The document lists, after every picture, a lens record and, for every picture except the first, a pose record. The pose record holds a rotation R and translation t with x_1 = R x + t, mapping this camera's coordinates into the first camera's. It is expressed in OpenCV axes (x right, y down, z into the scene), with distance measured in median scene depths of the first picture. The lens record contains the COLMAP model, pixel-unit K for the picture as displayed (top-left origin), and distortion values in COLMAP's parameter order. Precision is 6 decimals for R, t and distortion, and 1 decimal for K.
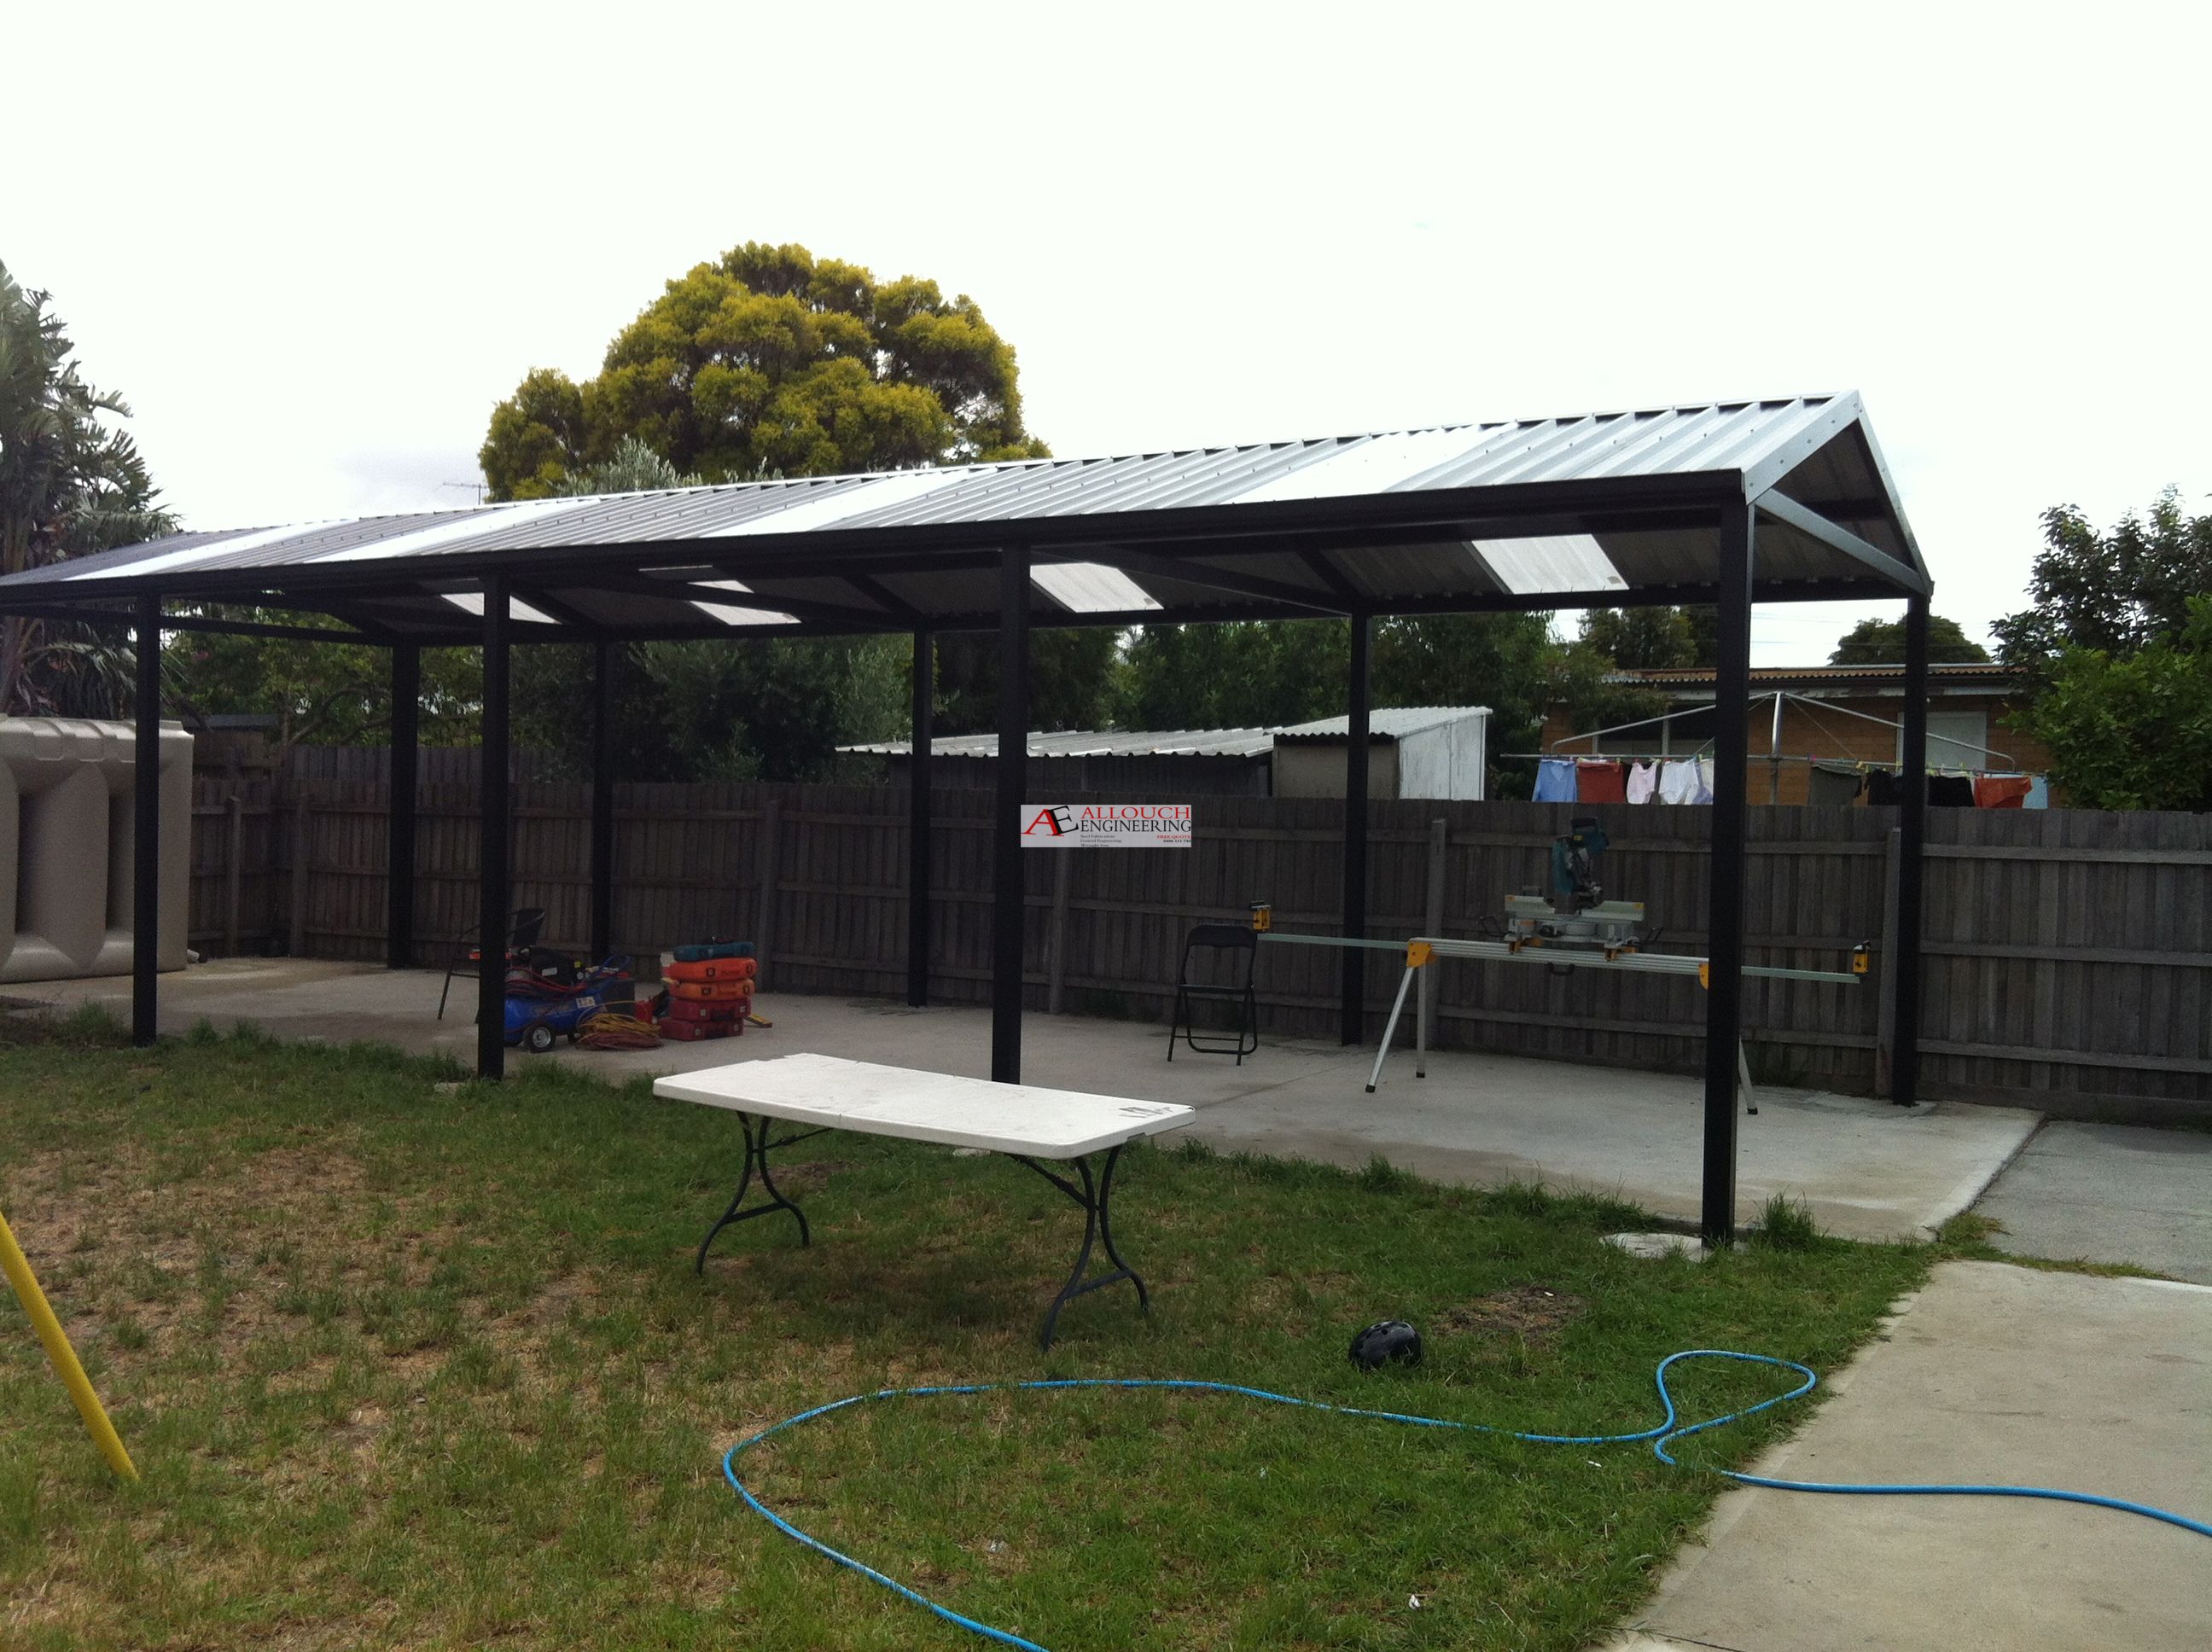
lens RADIAL K [[2082.9, 0, 1097.3], [0, 2082.9, 843.9], [0, 0, 1]] dist [0.090883, -0.231751]
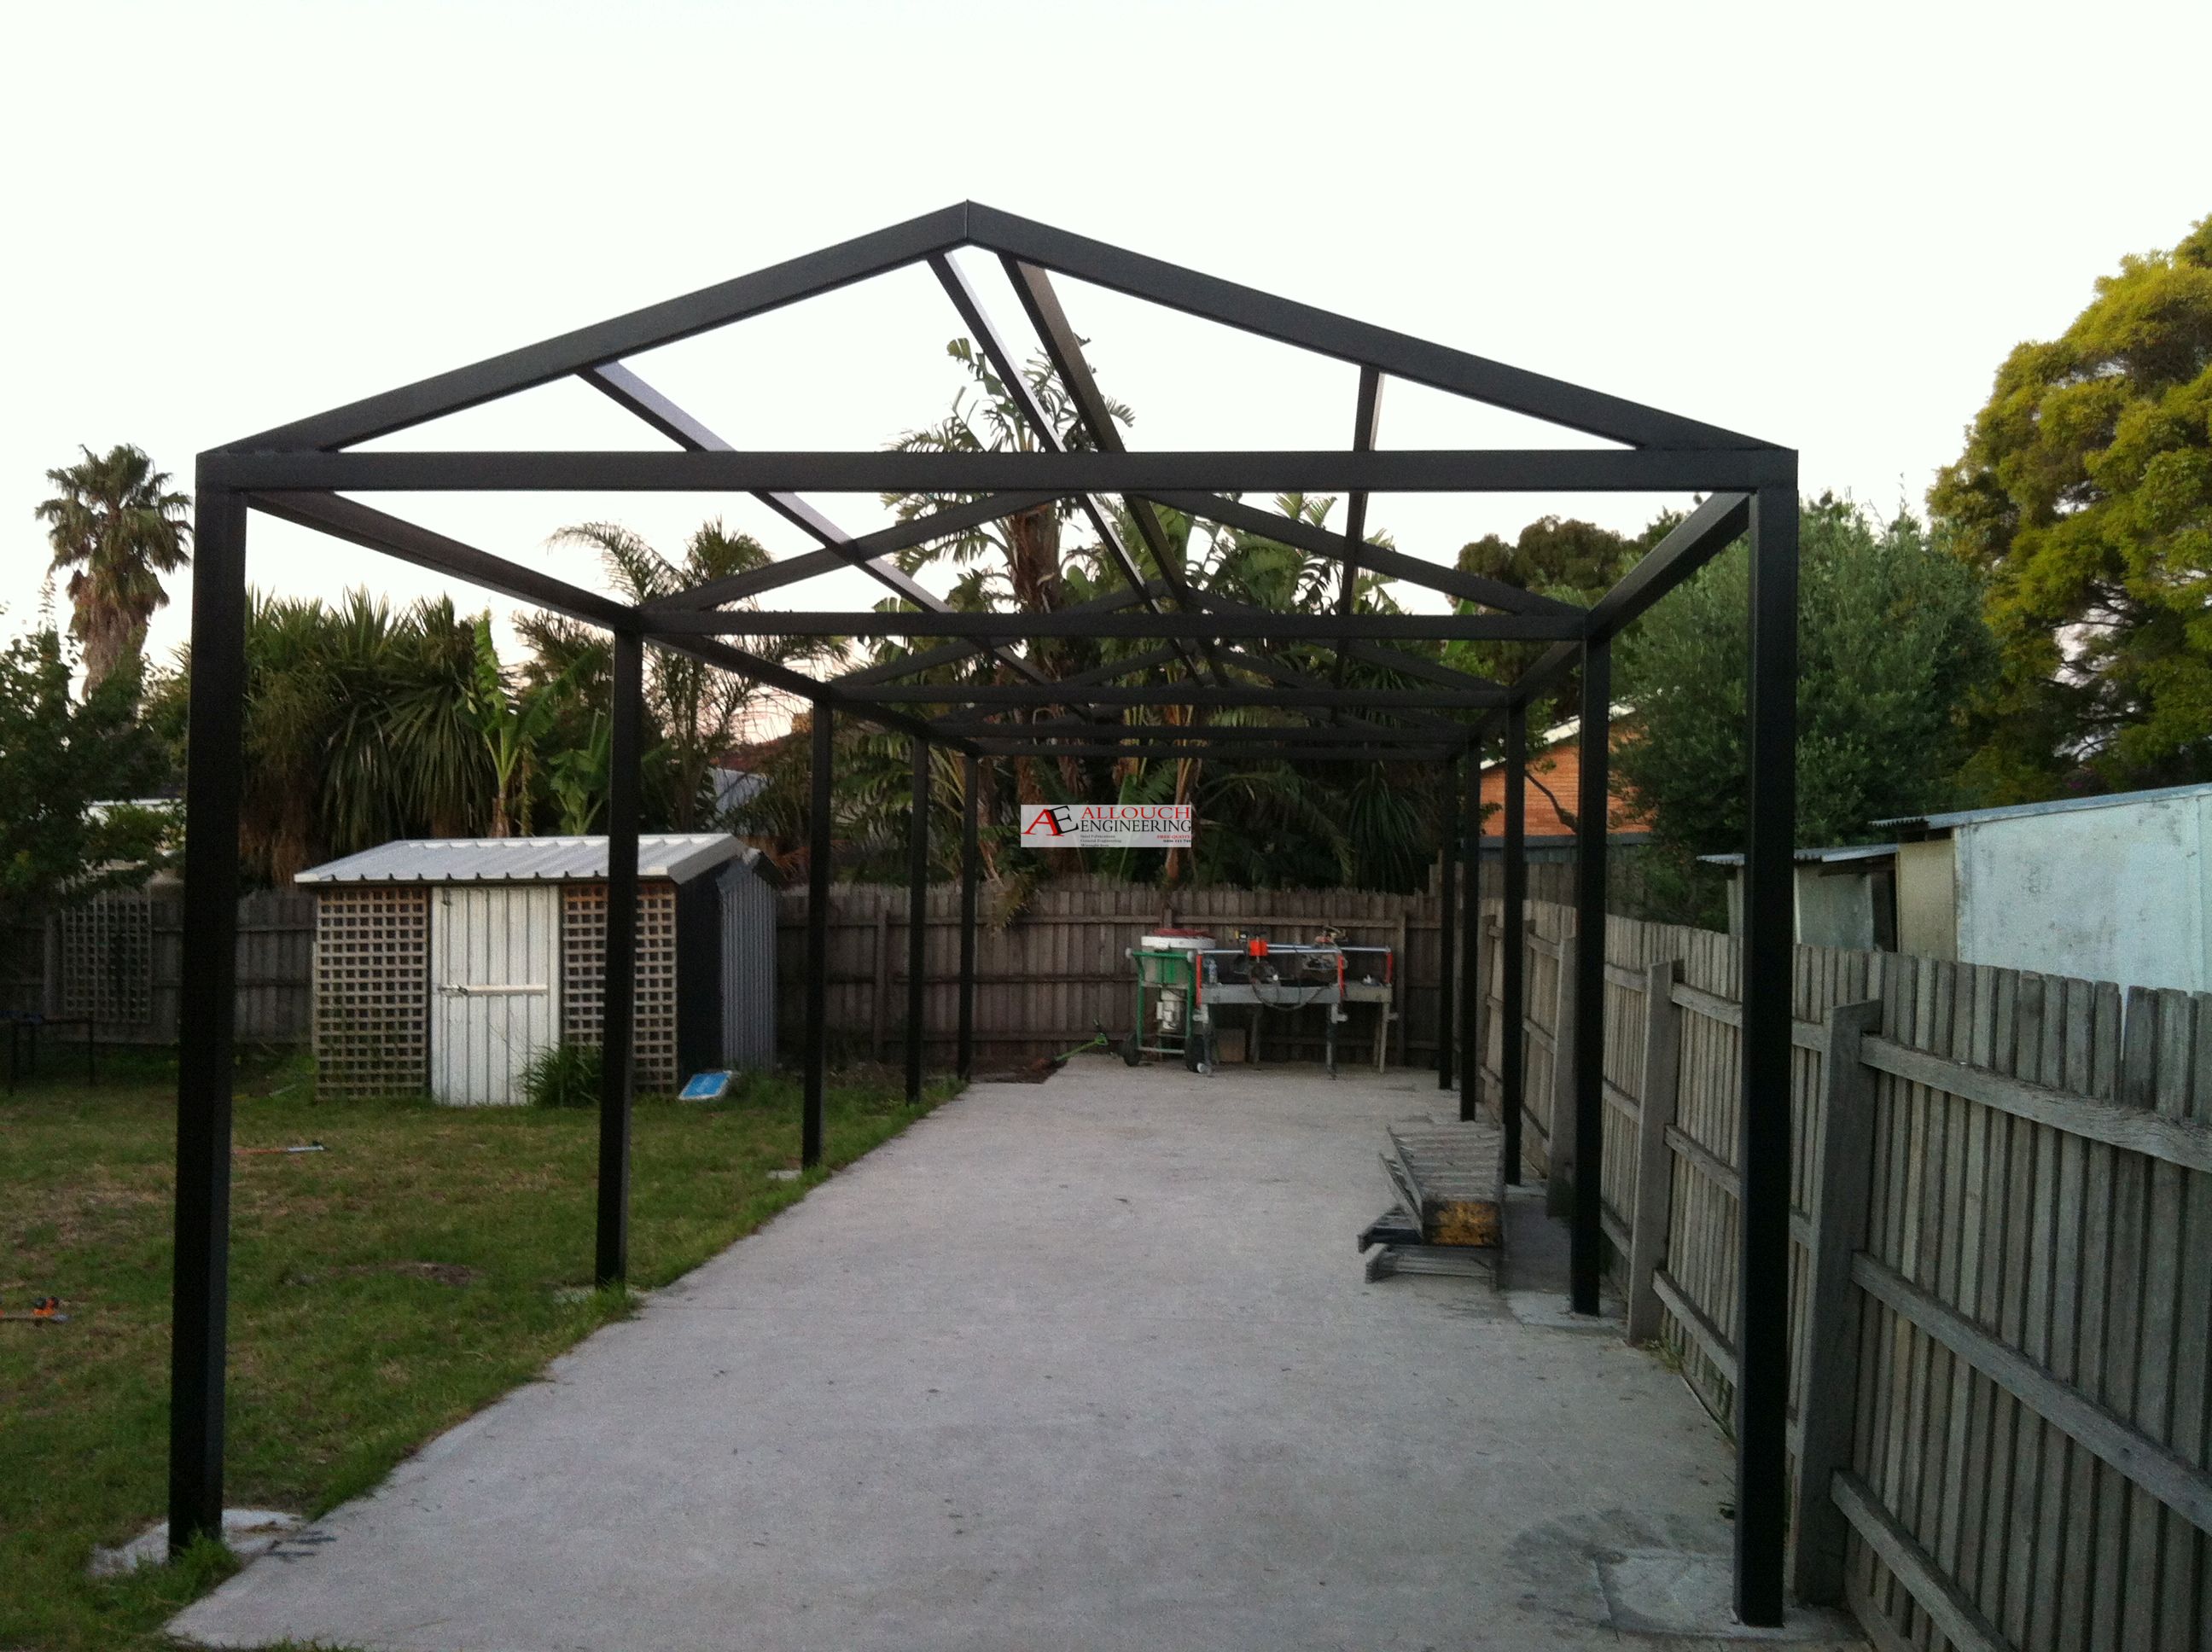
lens RADIAL K [[2067.5, 0, 1106.0], [0, 2067.5, 826.0], [0, 0, 1]] dist [0.095776, -0.249666]
pose [[0.427673, -0.026887, -0.903534, 0.701919], [-0.035962, 0.998260, -0.046728, -0.018388], [0.903218, 0.052477, 0.425962, 0.658305]]
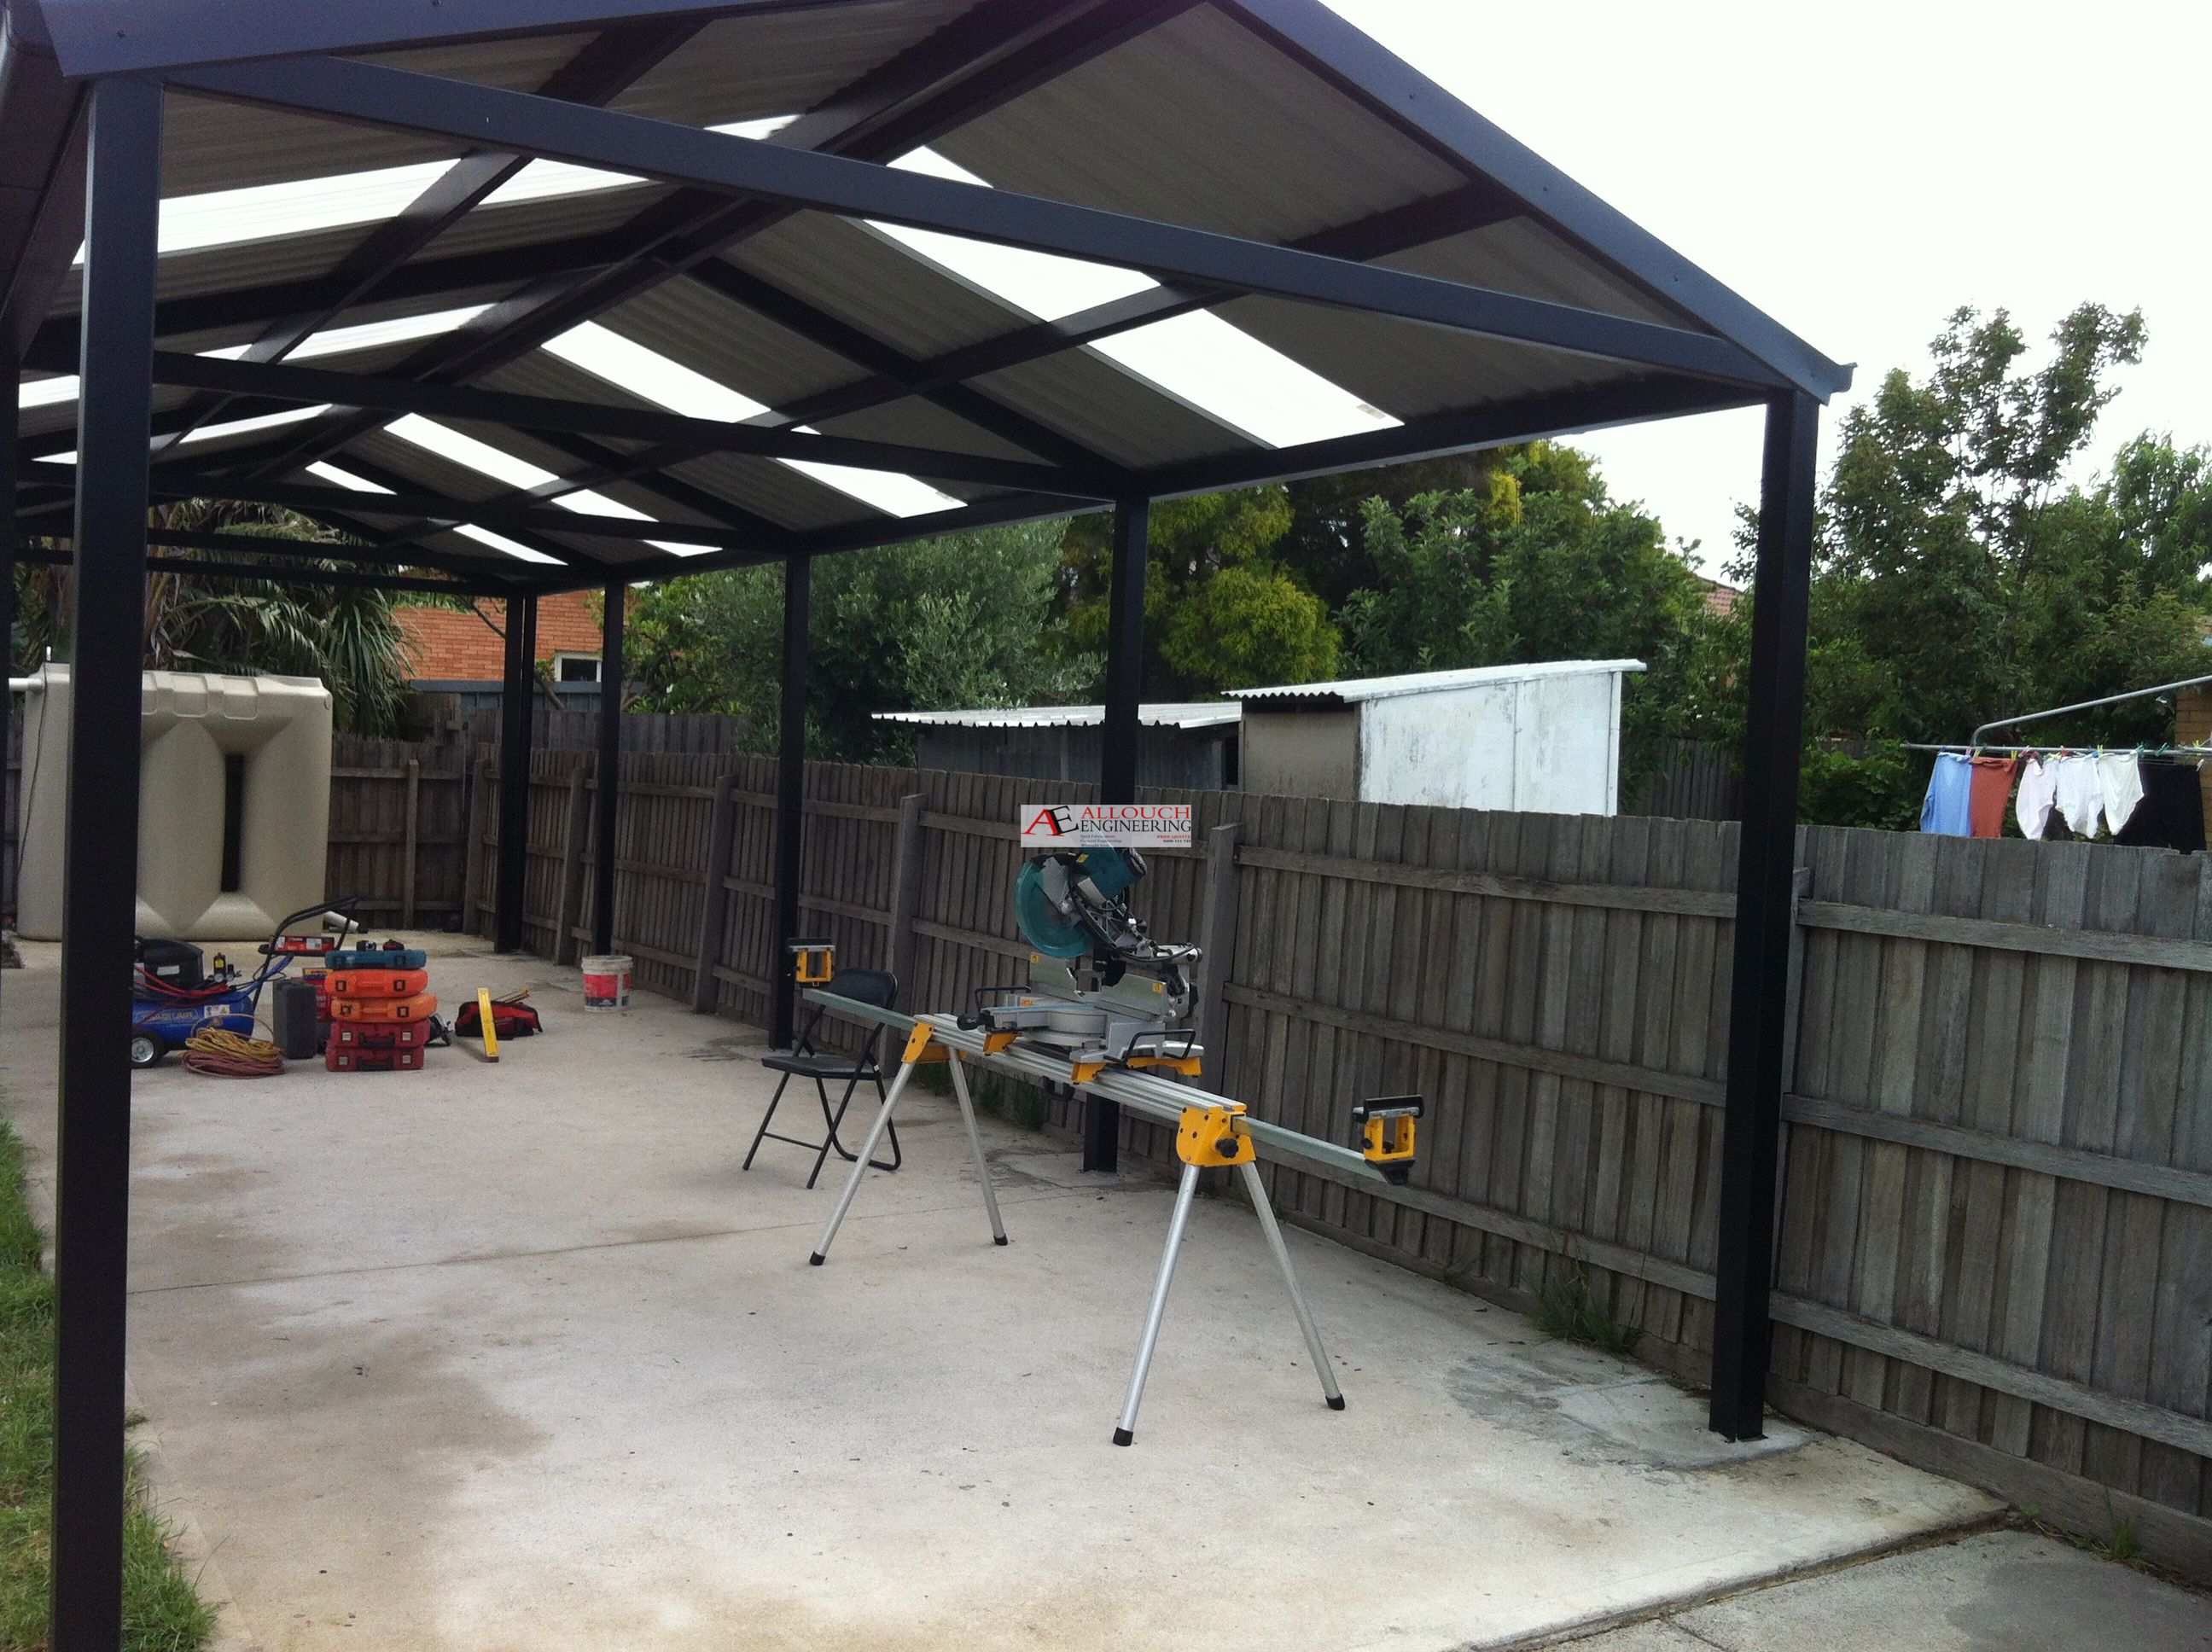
lens RADIAL K [[2067.5, 0, 1106.0], [0, 2067.5, 826.0], [0, 0, 1]] dist [0.095776, -0.249666]
pose [[0.886858, 0.036685, -0.460583, 0.456539], [-0.040134, 0.999192, 0.002308, -0.012439], [0.460295, 0.016438, 0.887614, 0.480549]]
